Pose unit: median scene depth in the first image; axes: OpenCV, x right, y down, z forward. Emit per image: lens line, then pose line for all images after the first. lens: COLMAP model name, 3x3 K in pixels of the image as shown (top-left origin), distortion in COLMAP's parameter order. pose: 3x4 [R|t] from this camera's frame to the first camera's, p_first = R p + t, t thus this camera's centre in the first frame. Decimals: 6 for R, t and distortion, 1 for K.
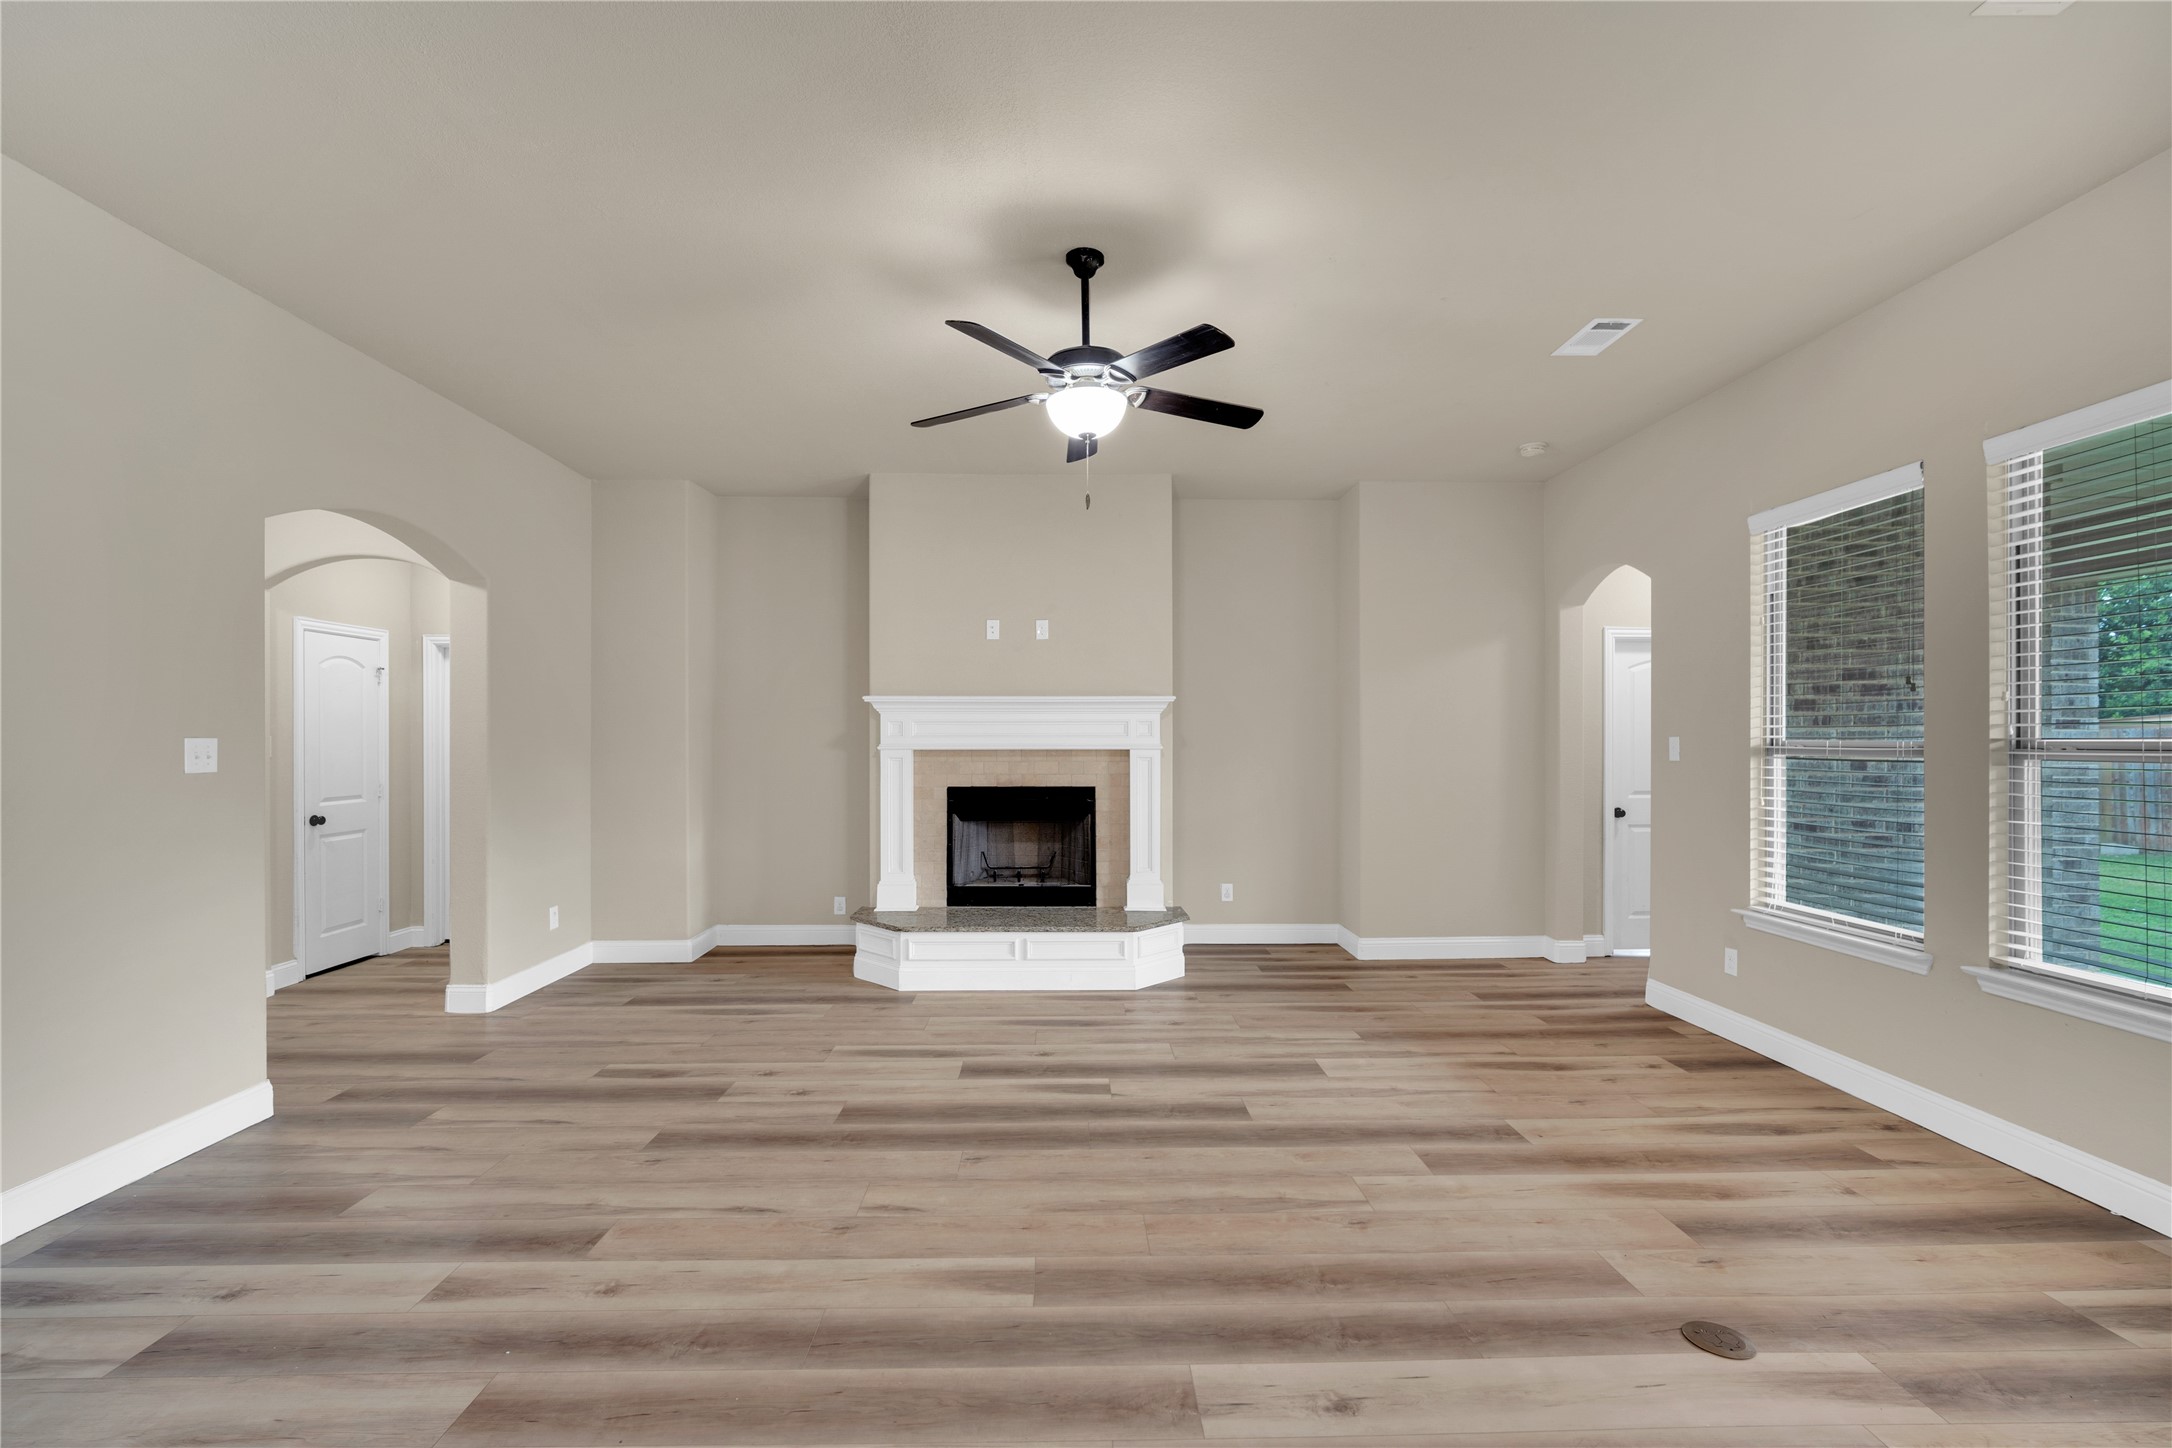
lens RADIAL K [[946.7, 0, 1081.3], [0, 946.7, 732.5], [0, 0, 1]] dist [-0.008219, 0.002893]
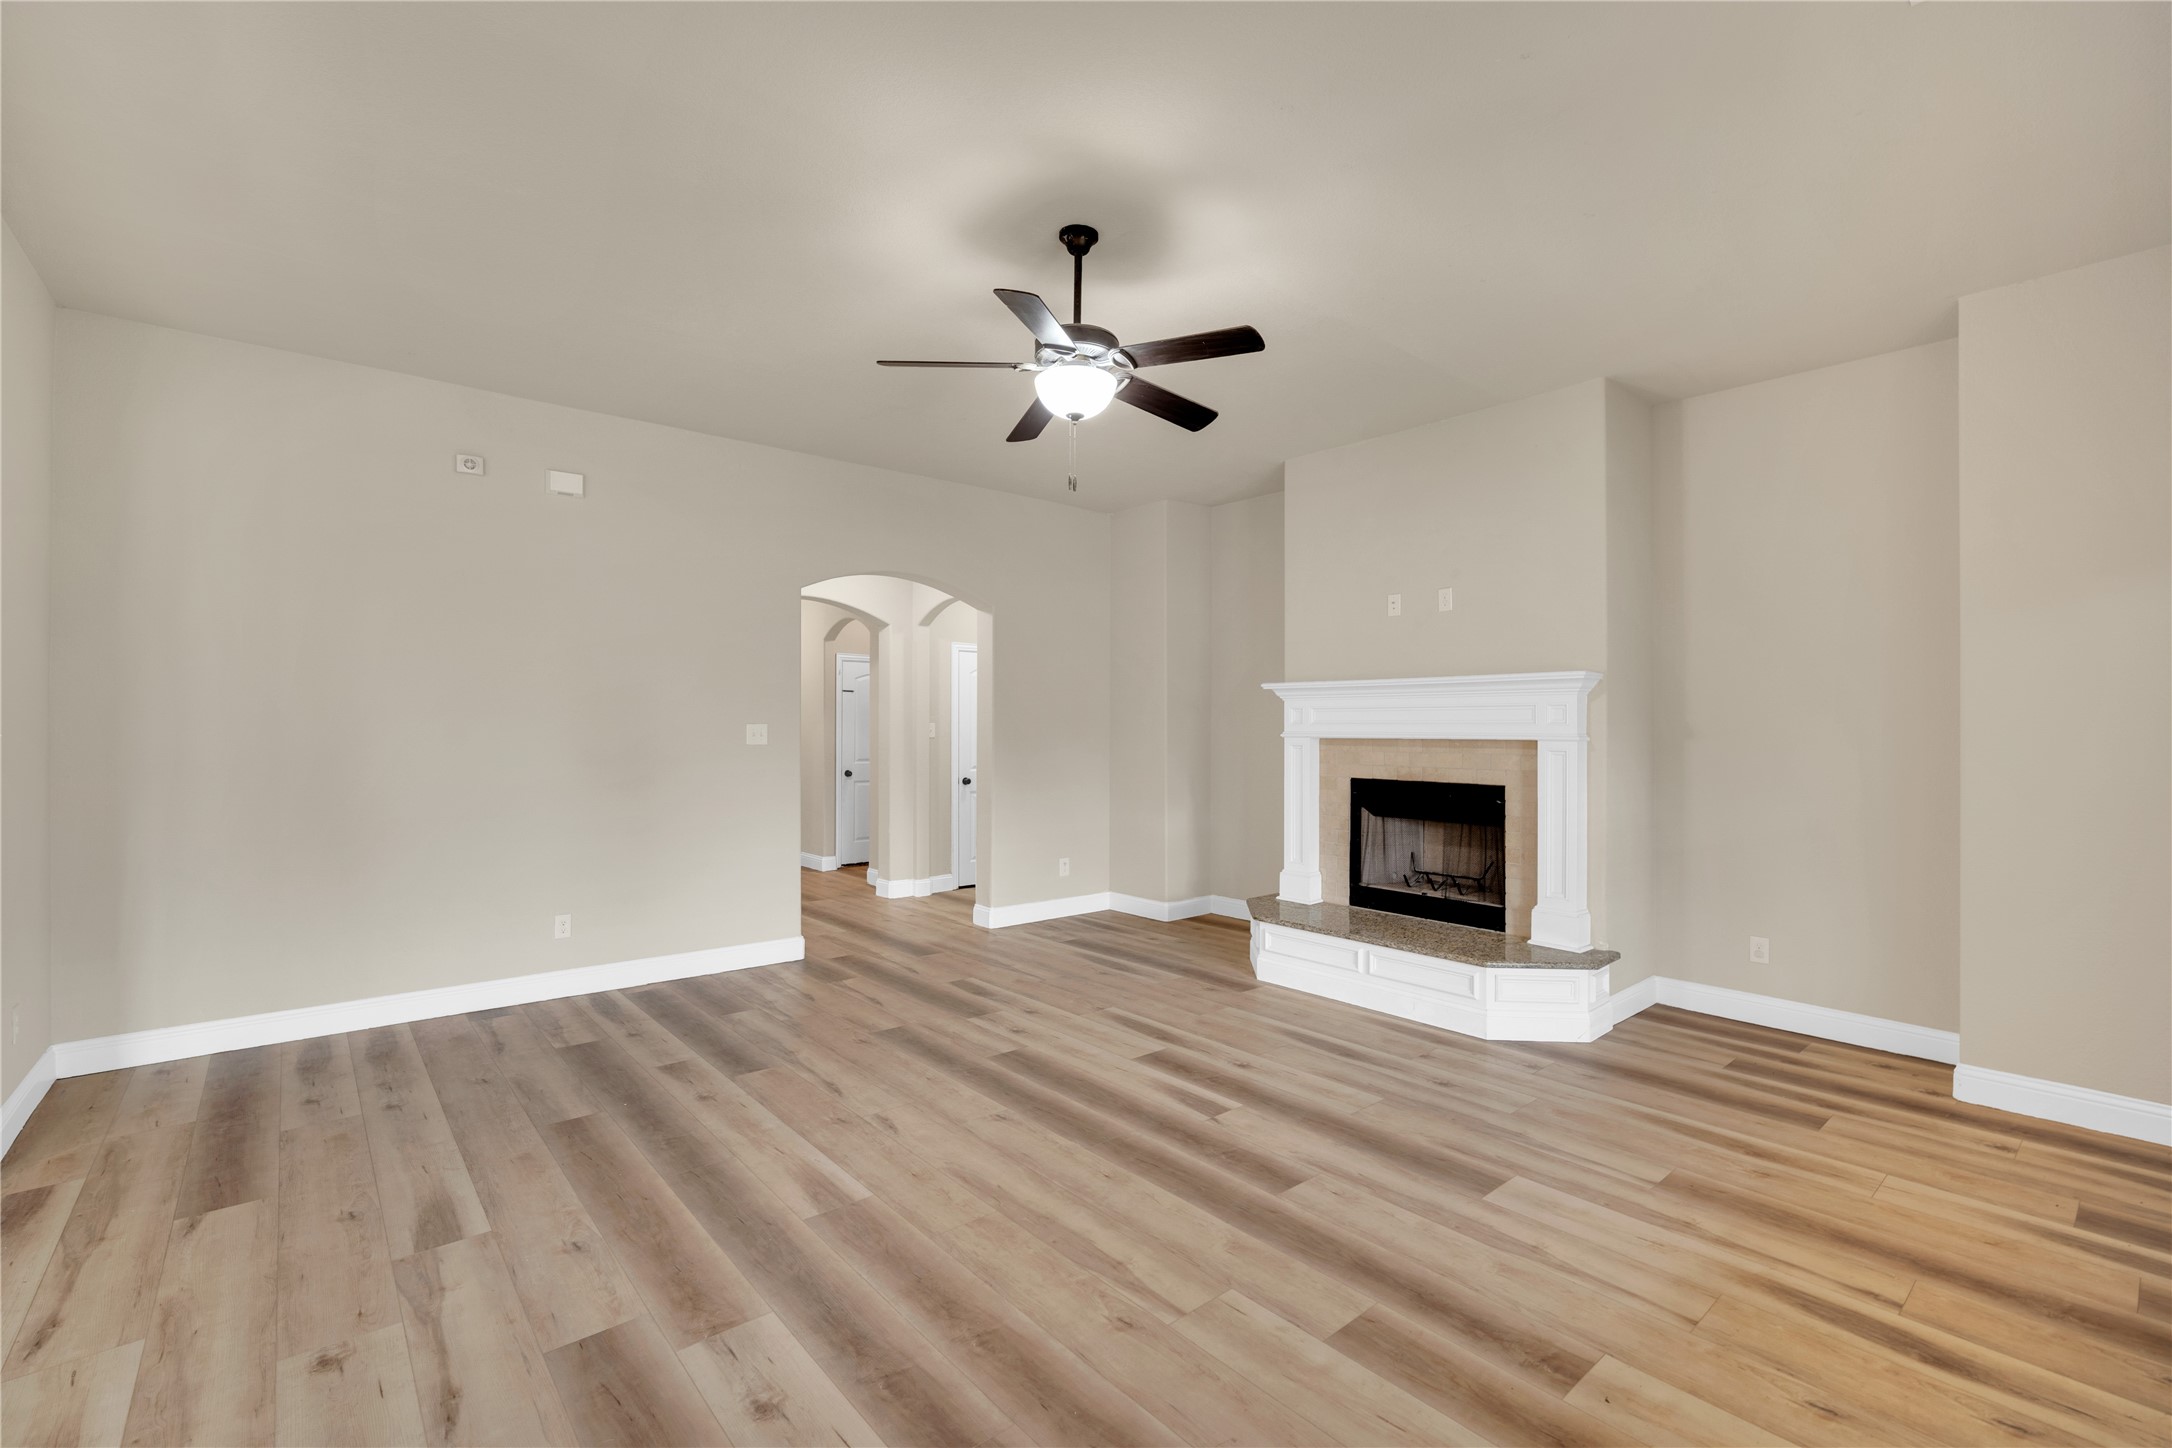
lens RADIAL K [[946.7, 0, 1117.5], [0, 946.7, 720.2], [0, 0, 1]] dist [-0.008219, 0.002893]
pose [[0.642076, -0.002248, -0.766638, 0.569343], [0.001165, 0.999997, -0.001956, 0.002687], [0.766640, 0.000362, 0.642077, 0.296819]]
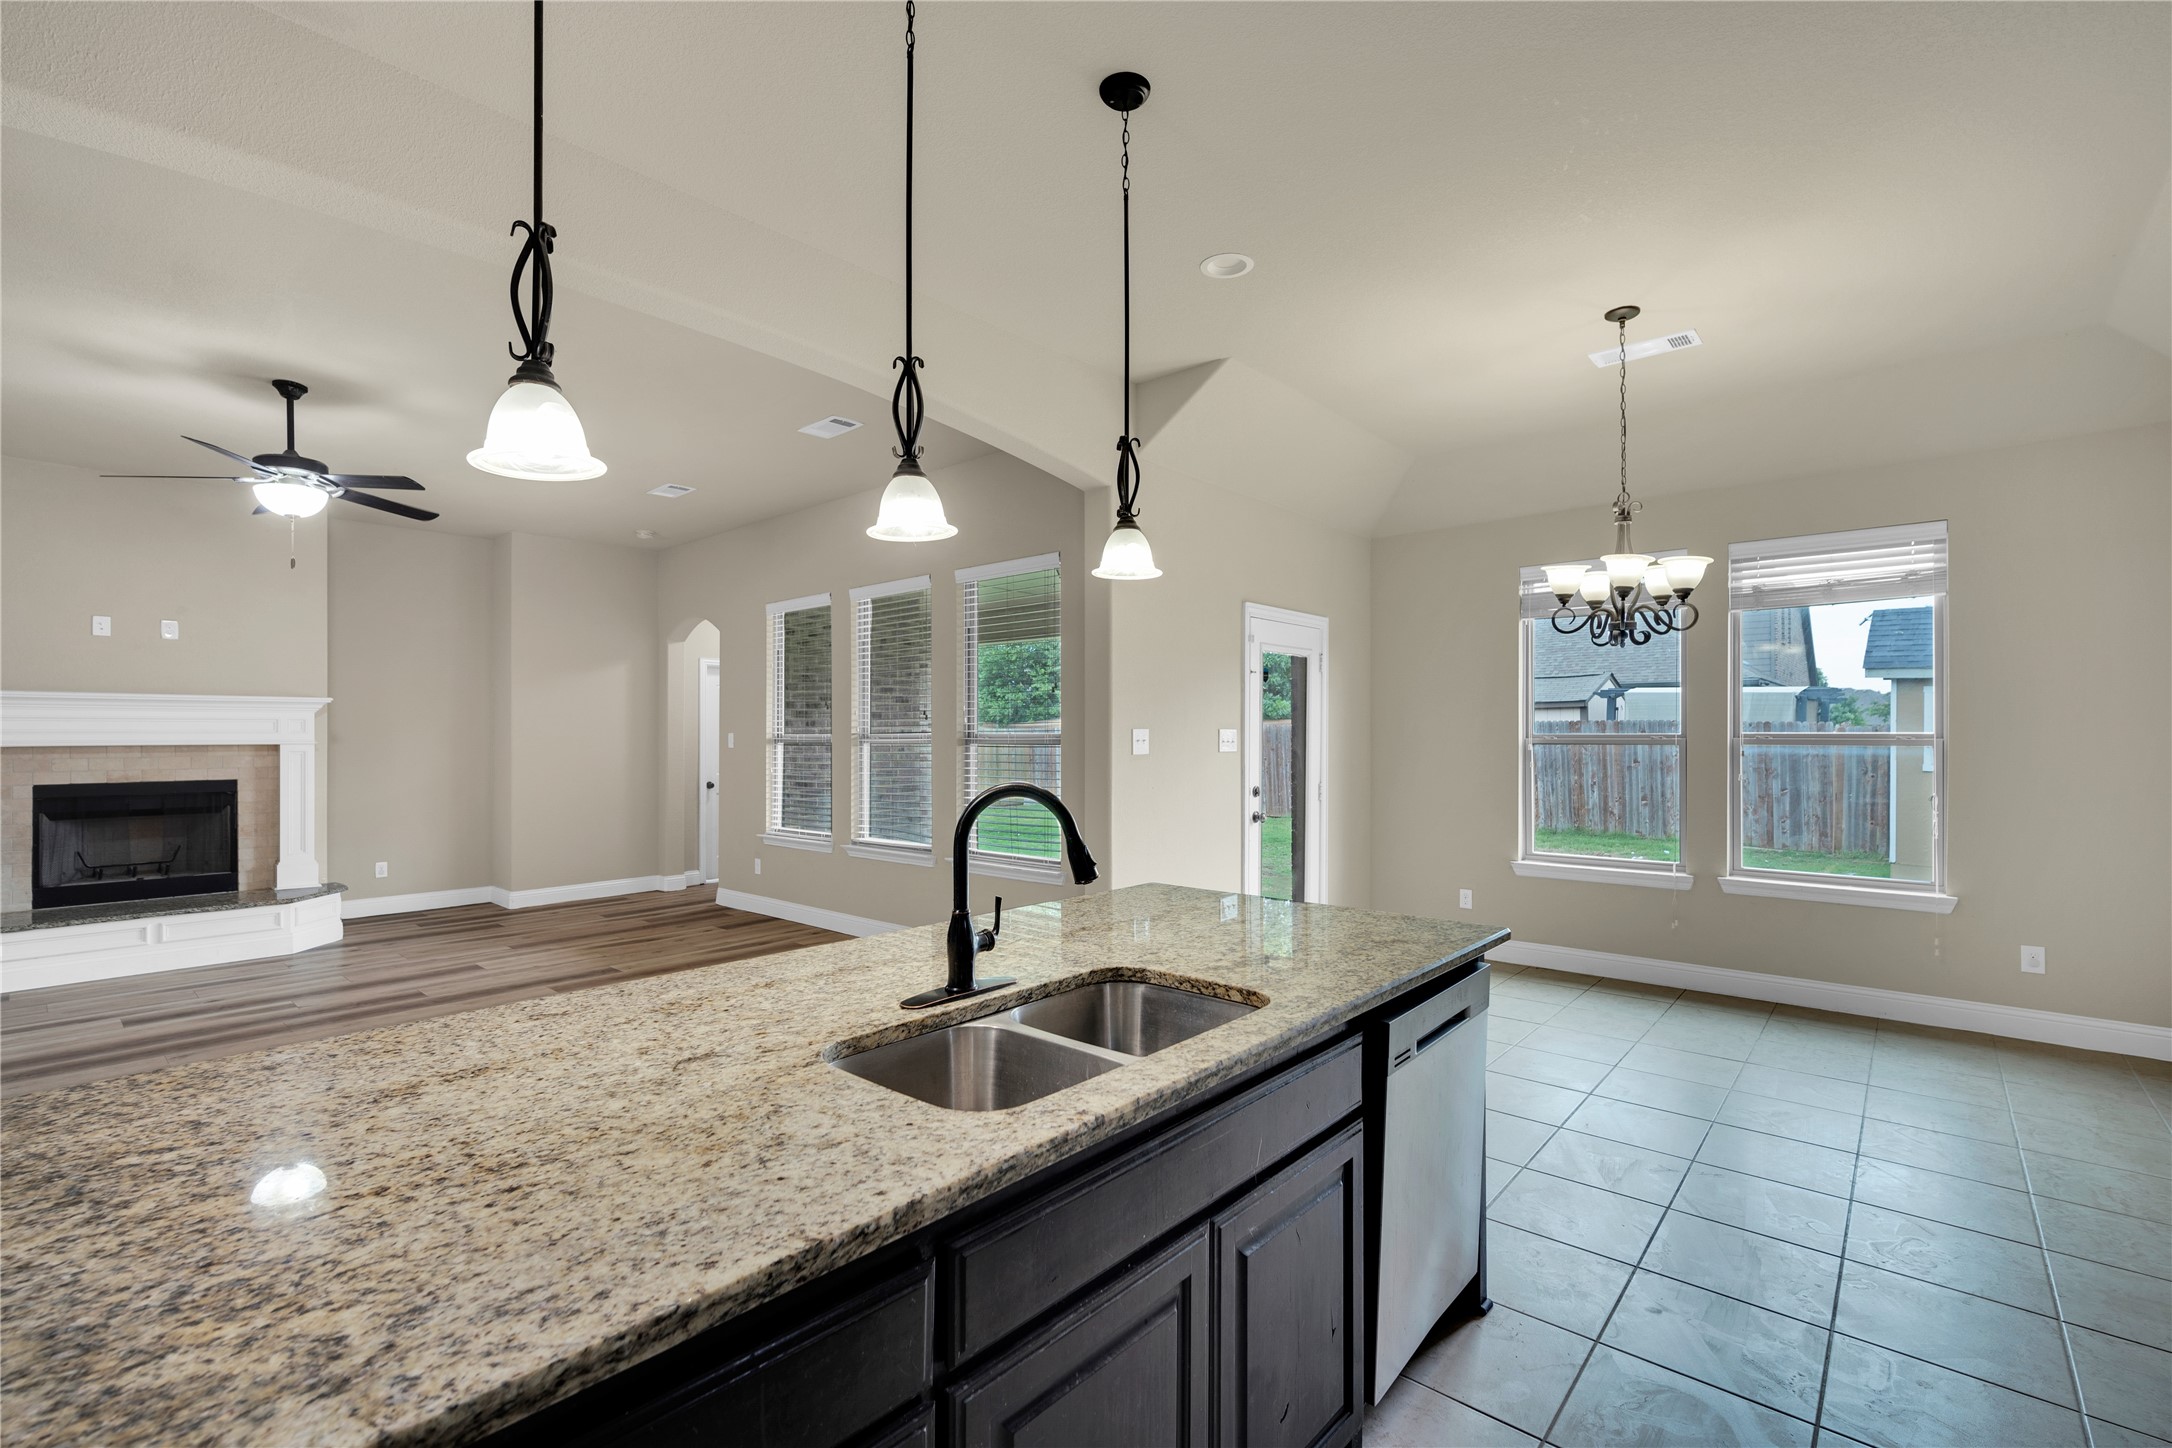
lens RADIAL K [[946.7, 0, 1080.2], [0, 946.7, 727.8], [0, 0, 1]] dist [-0.008219, 0.002893]
pose [[0.676786, 0.002998, 0.736174, -0.167903], [-0.001427, 0.999995, -0.002760, -0.000336], [-0.736178, 0.000818, 0.676787, -0.579549]]
